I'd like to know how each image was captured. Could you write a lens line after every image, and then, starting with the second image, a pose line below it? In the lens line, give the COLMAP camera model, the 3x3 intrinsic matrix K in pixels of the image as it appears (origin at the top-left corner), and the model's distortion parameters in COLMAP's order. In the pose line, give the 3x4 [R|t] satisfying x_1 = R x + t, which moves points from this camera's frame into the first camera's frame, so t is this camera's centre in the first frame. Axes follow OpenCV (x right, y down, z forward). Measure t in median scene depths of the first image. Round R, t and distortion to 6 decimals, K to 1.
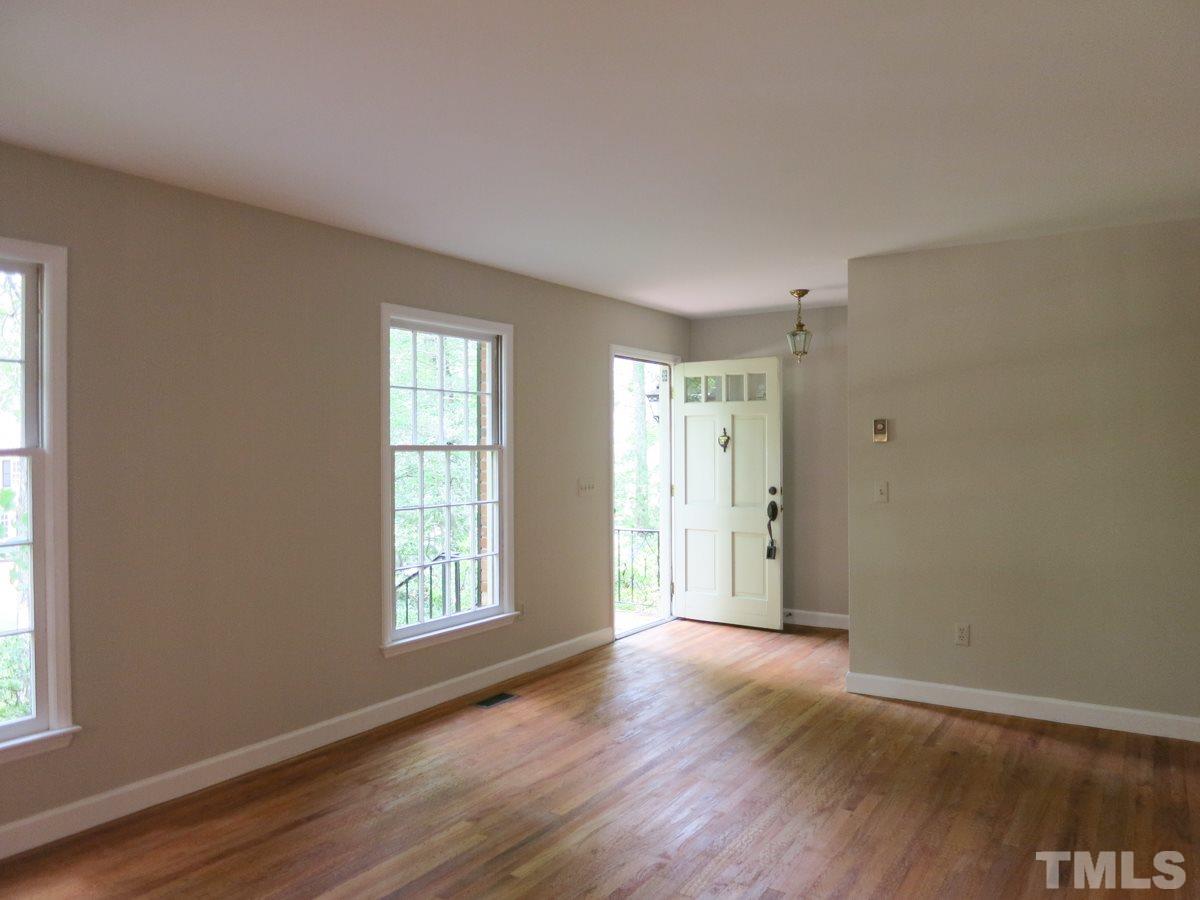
lens RADIAL K [[897.9, 0, 592.8], [0, 897.9, 454.6], [0, 0, 1]] dist [-0.029189, 0.016363]
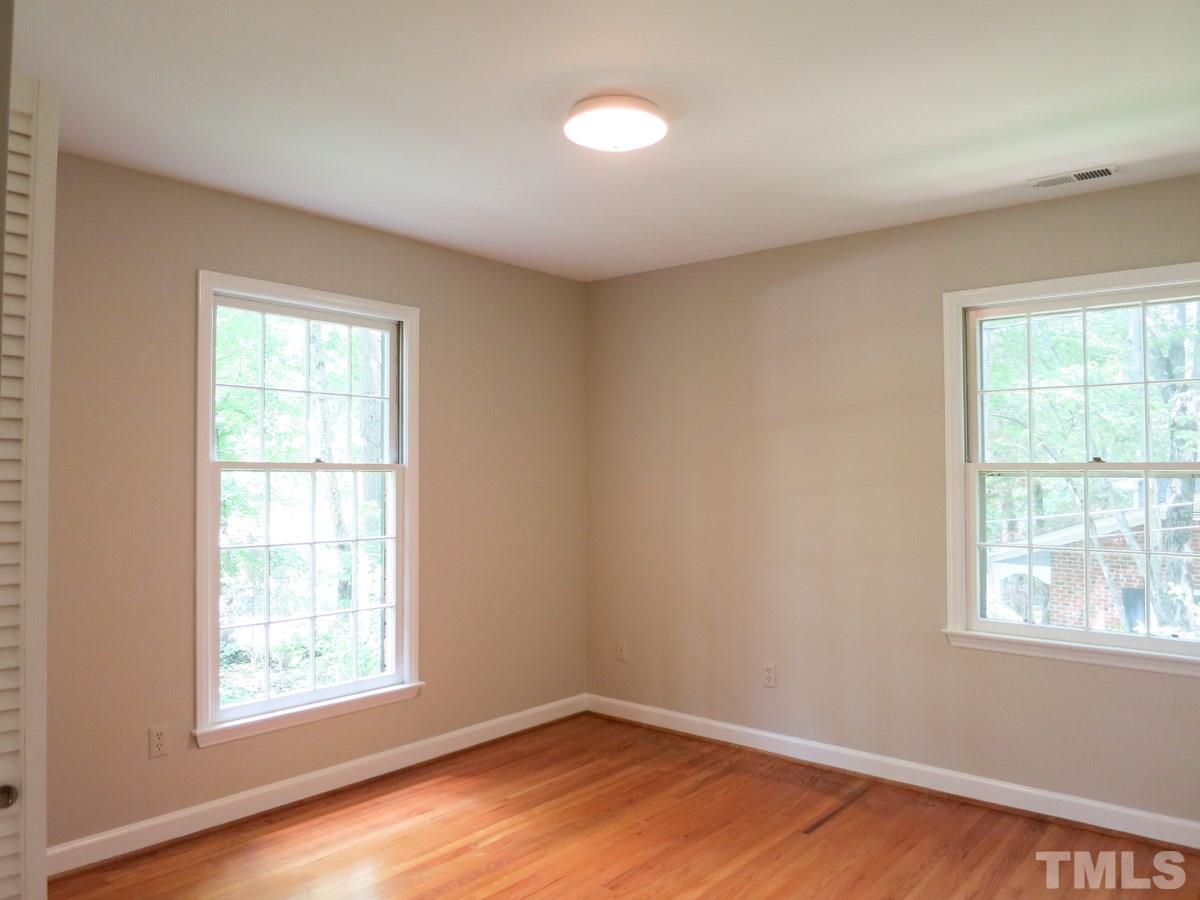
lens RADIAL K [[897.9, 0, 599.3], [0, 897.9, 457.8], [0, 0, 1]] dist [-0.029189, 0.016363]
pose [[0.993162, 0.011339, -0.116193, 0.163504], [-0.013850, 0.999687, -0.020830, -0.002434], [0.115921, 0.022297, 0.993008, 0.269423]]
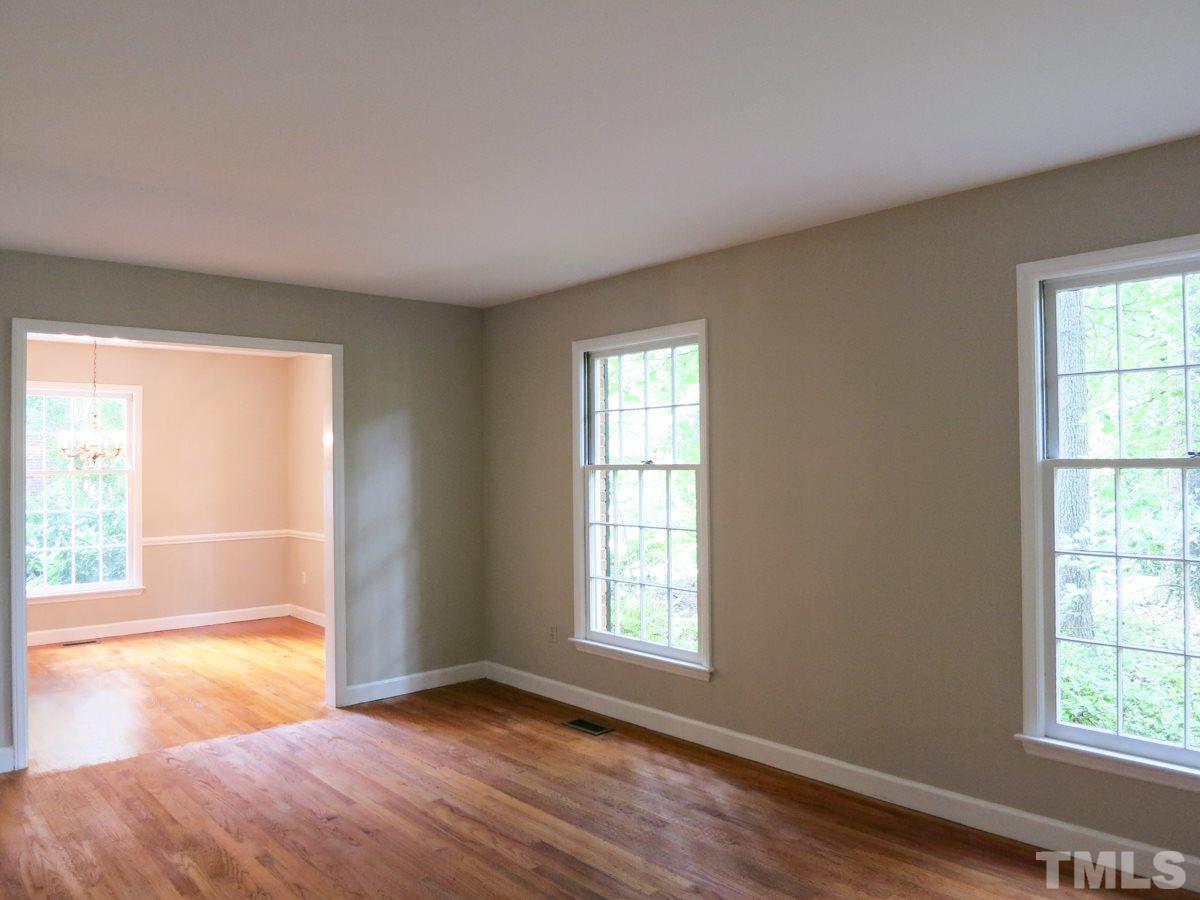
lens RADIAL K [[897.9, 0, 604.4], [0, 897.9, 444.8], [0, 0, 1]] dist [-0.029189, 0.016363]
pose [[-0.268610, -0.011638, -0.963179, 0.773189], [0.002153, 0.999917, -0.012683, -0.019016], [0.963247, -0.005481, -0.268563, 1.198223]]
